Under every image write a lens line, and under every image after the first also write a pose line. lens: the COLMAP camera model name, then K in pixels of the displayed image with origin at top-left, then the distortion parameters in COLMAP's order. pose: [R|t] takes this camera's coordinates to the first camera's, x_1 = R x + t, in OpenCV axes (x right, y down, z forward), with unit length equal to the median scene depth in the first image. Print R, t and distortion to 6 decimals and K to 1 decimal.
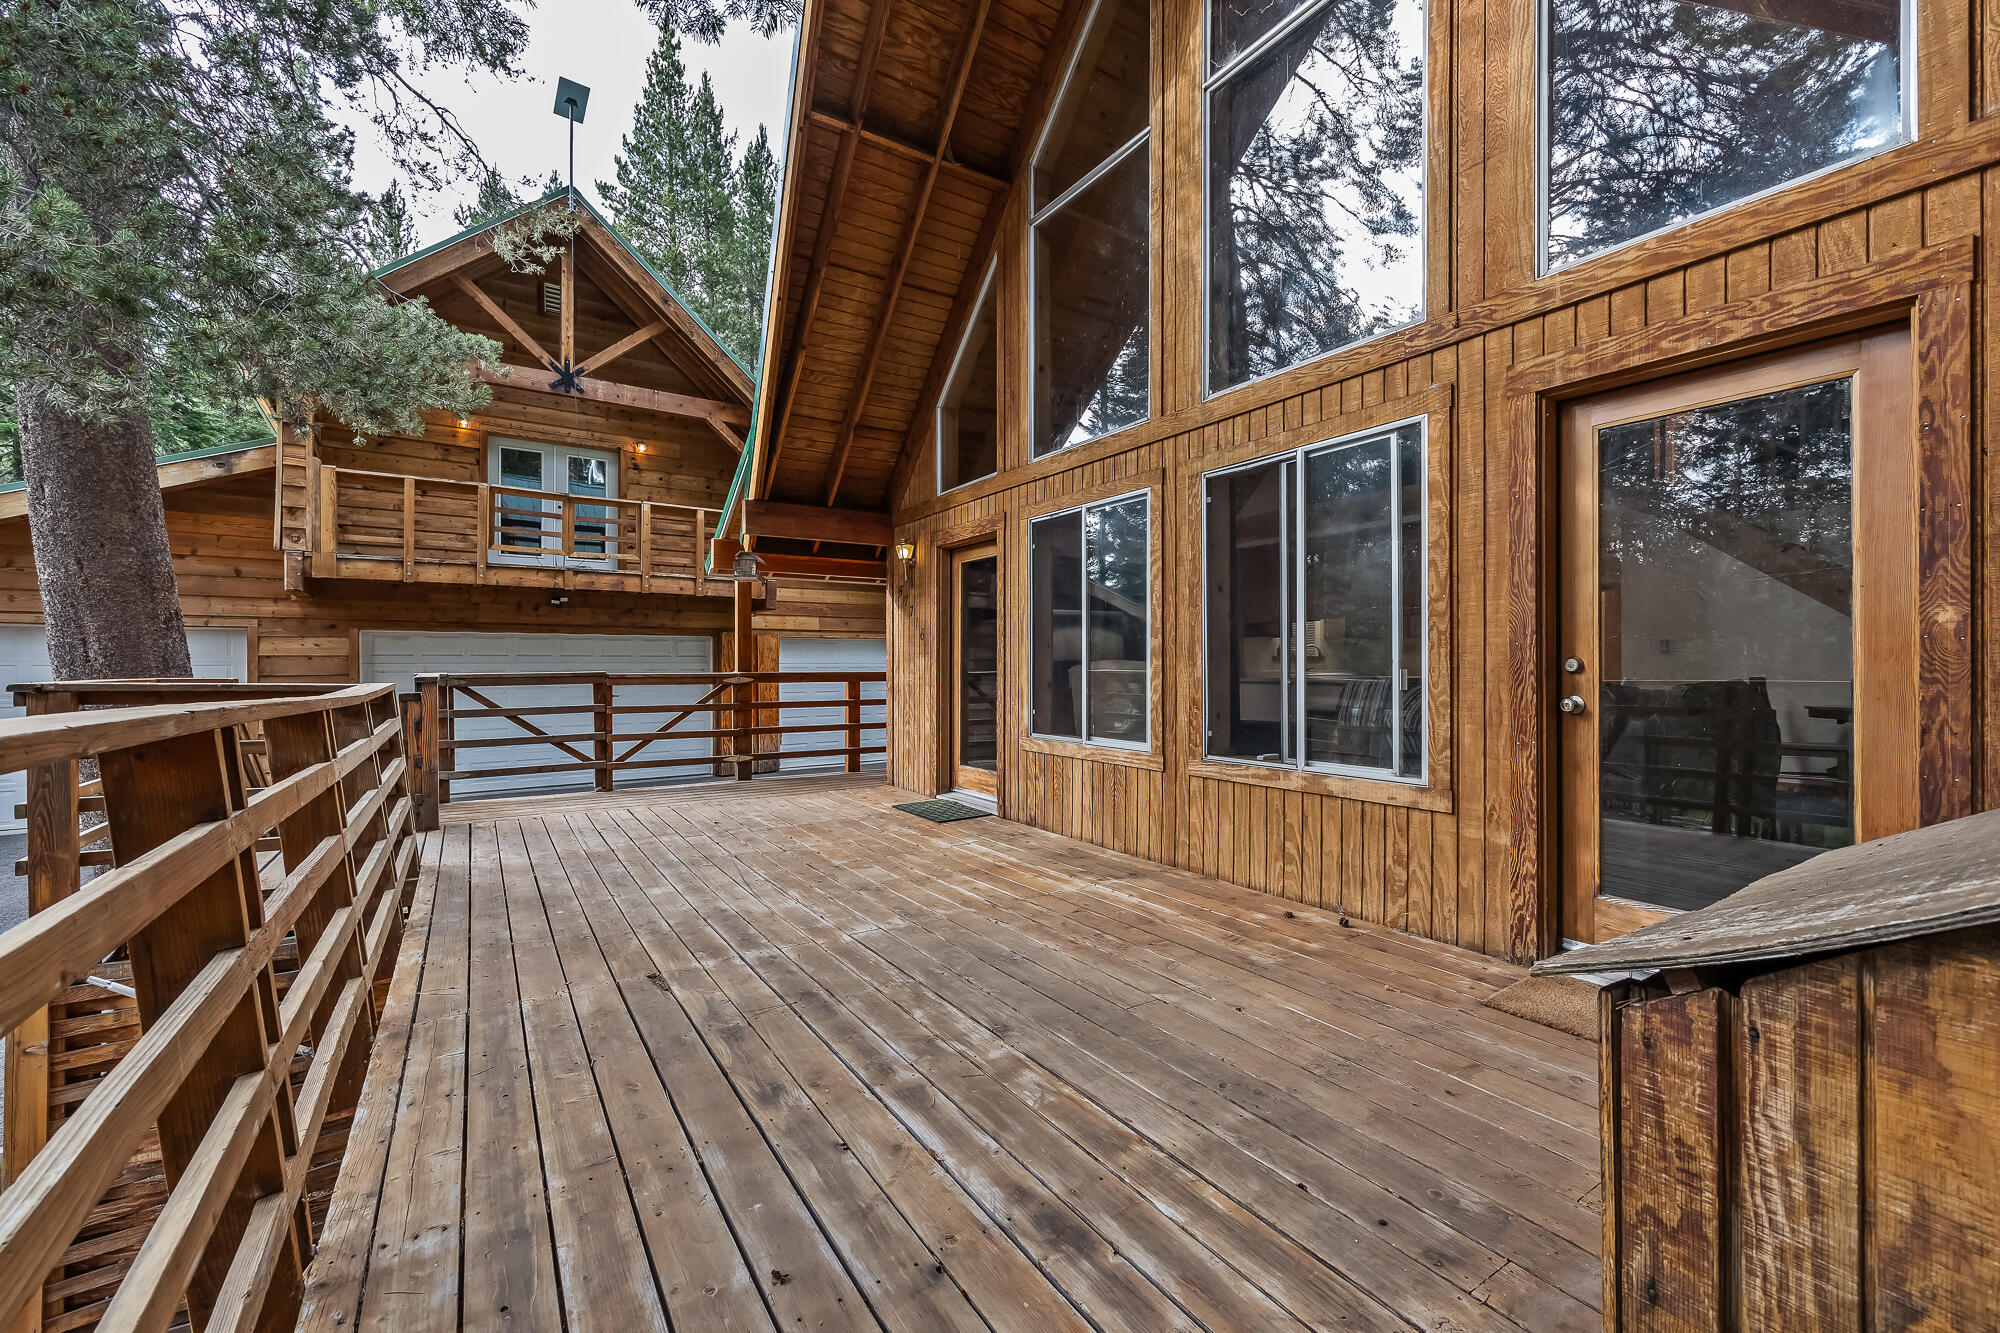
lens RADIAL K [[803.2, 0, 992.3], [0, 803.2, 658.2], [0, 0, 1]] dist [0.004212, 0.000138]
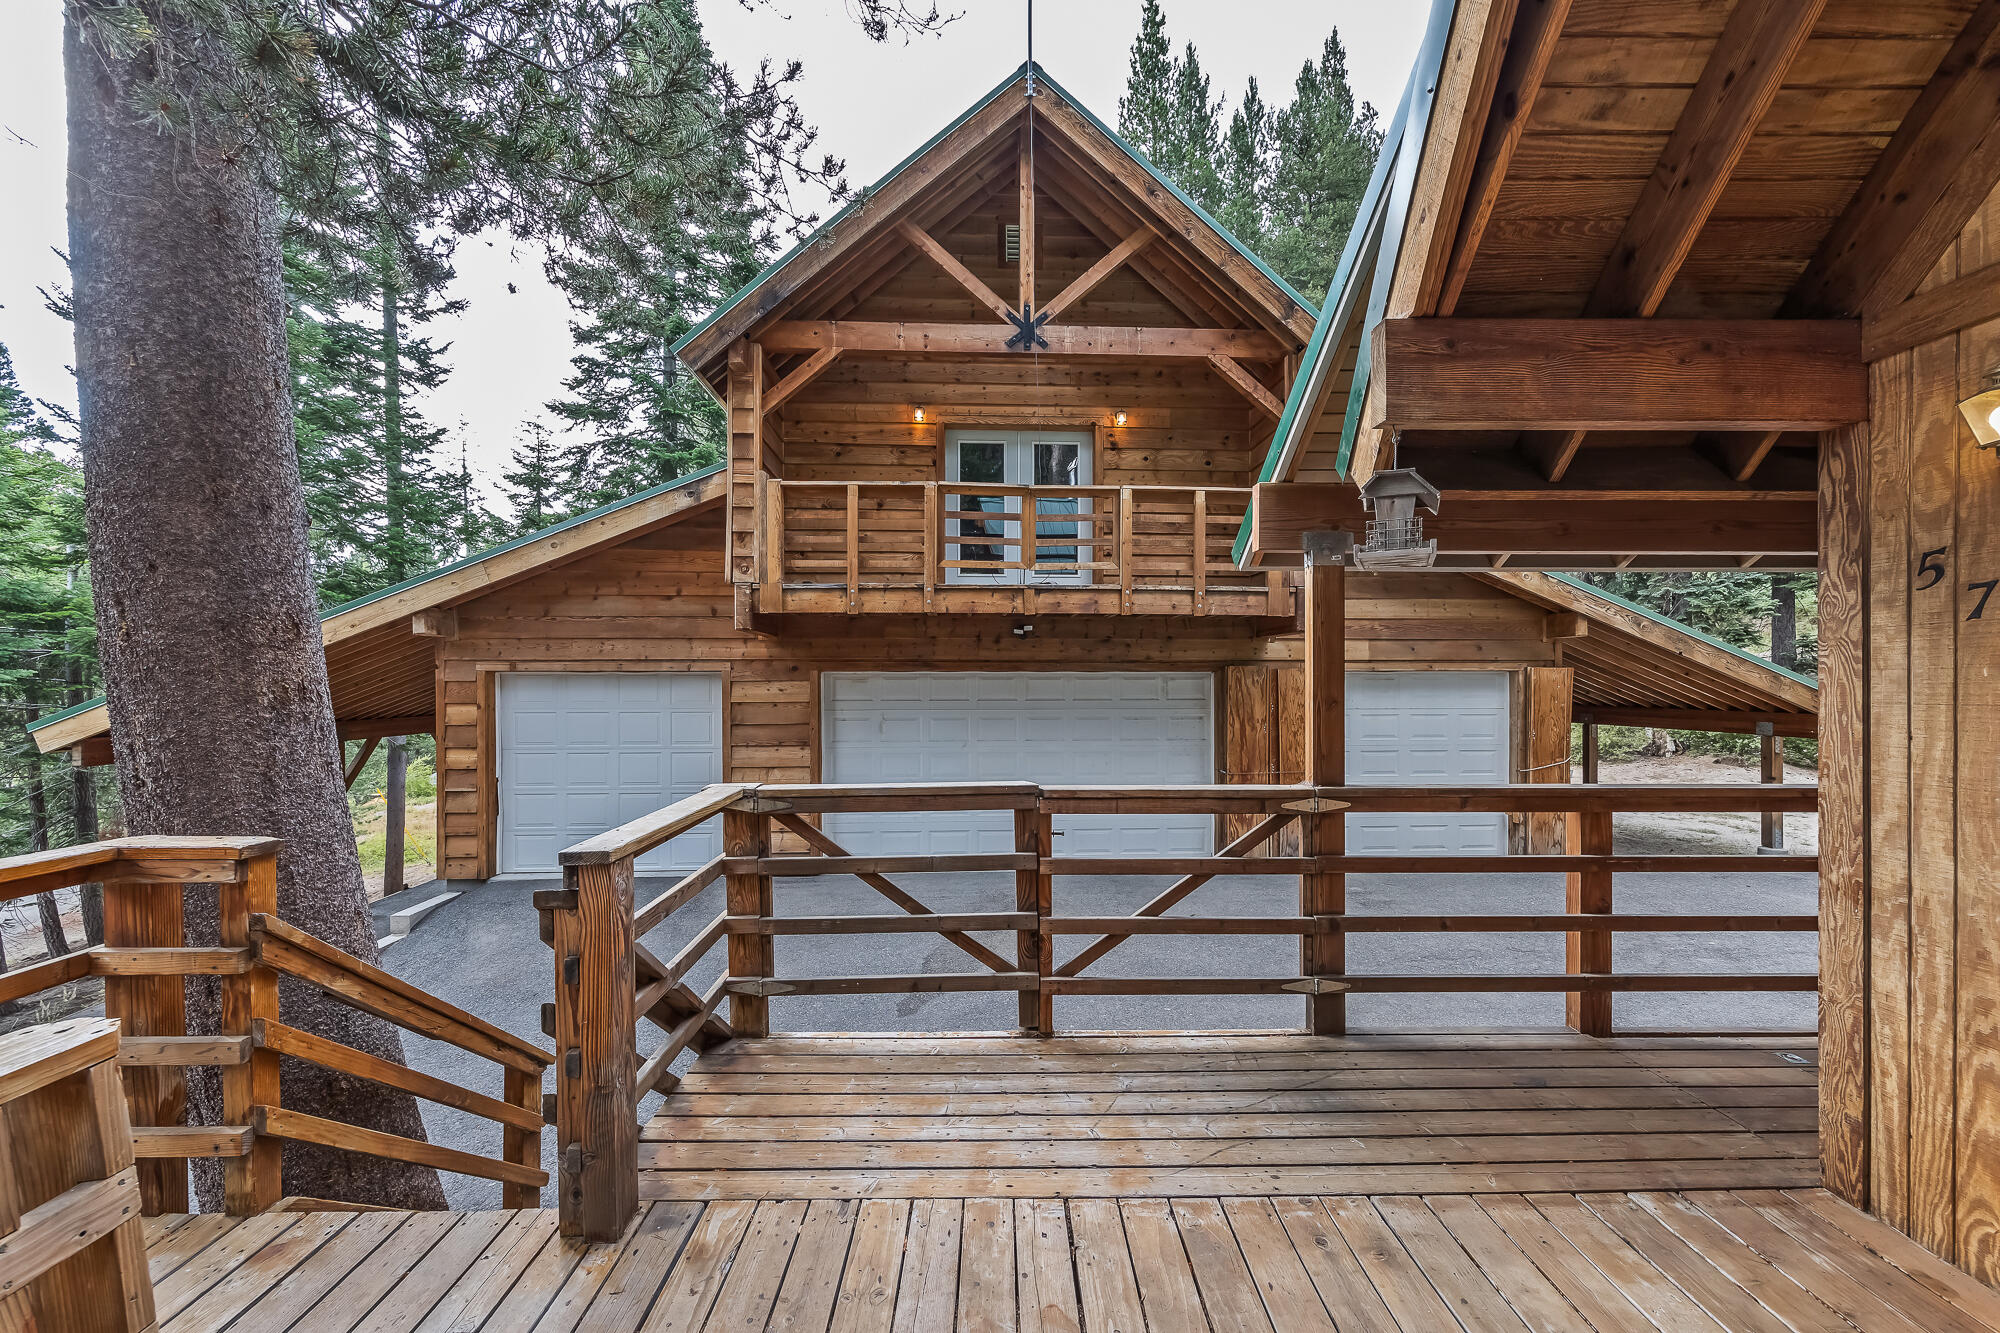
lens RADIAL K [[803.2, 0, 1010.7], [0, 803.2, 674.2], [0, 0, 1]] dist [0.004212, 0.000138]
pose [[0.848545, -0.004327, -0.529106, -0.152772], [0.003328, 0.999990, -0.002840, -0.029066], [0.529113, 0.000649, 0.848551, 0.368340]]
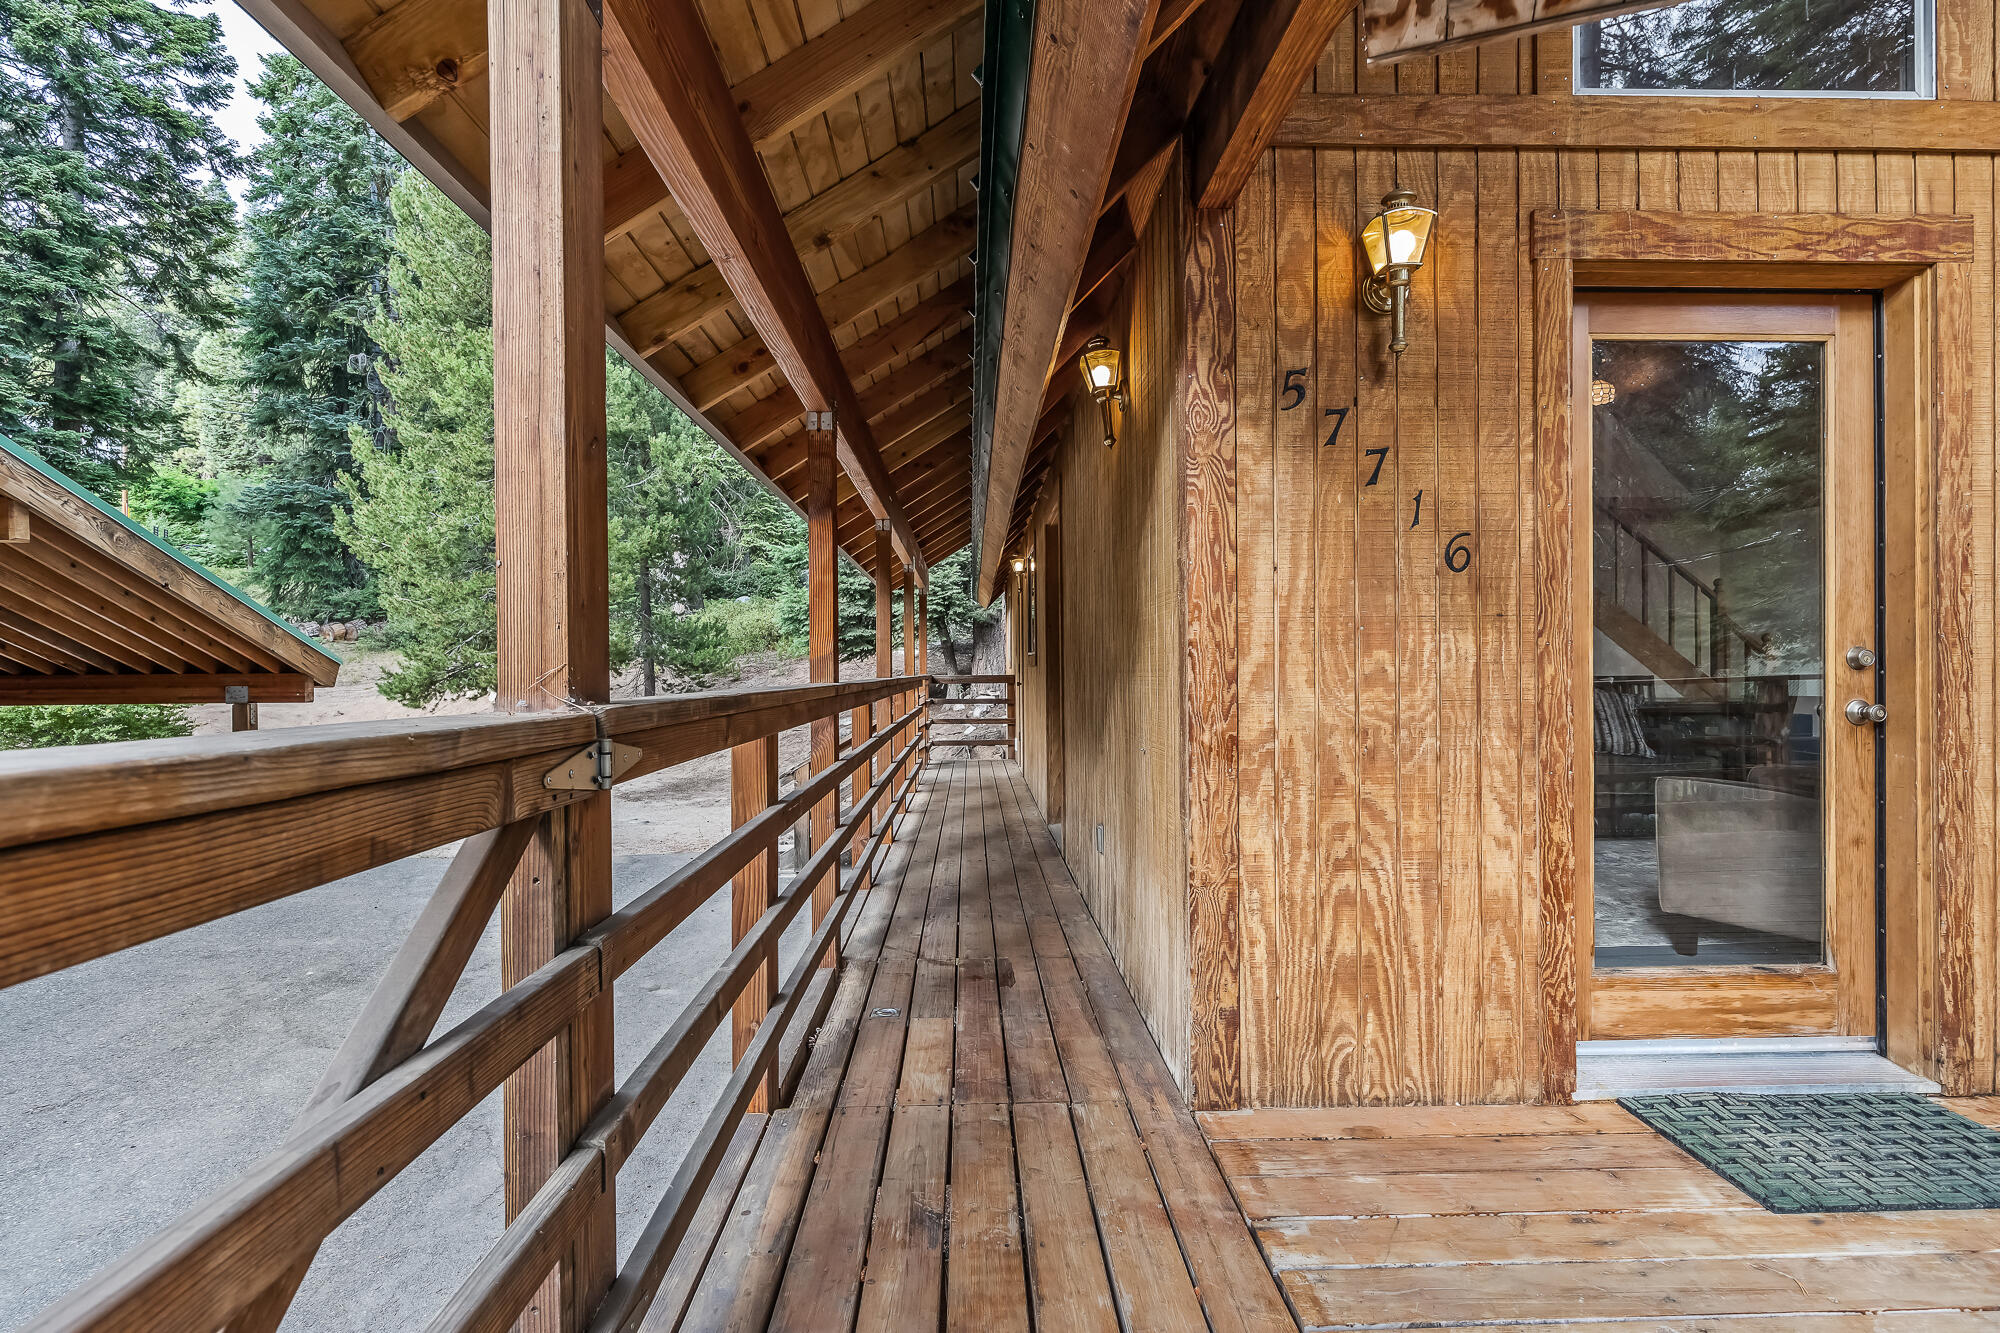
lens RADIAL K [[939.5, 0, 1001.2], [0, 939.5, 675.8], [0, 0, 1]] dist [0.000126, 0.000156]
pose [[0.514016, -0.004447, 0.857769, -0.280344], [-0.003552, 0.999967, 0.007313, 0.008217], [-0.857773, -0.006806, 0.513984, 0.588356]]
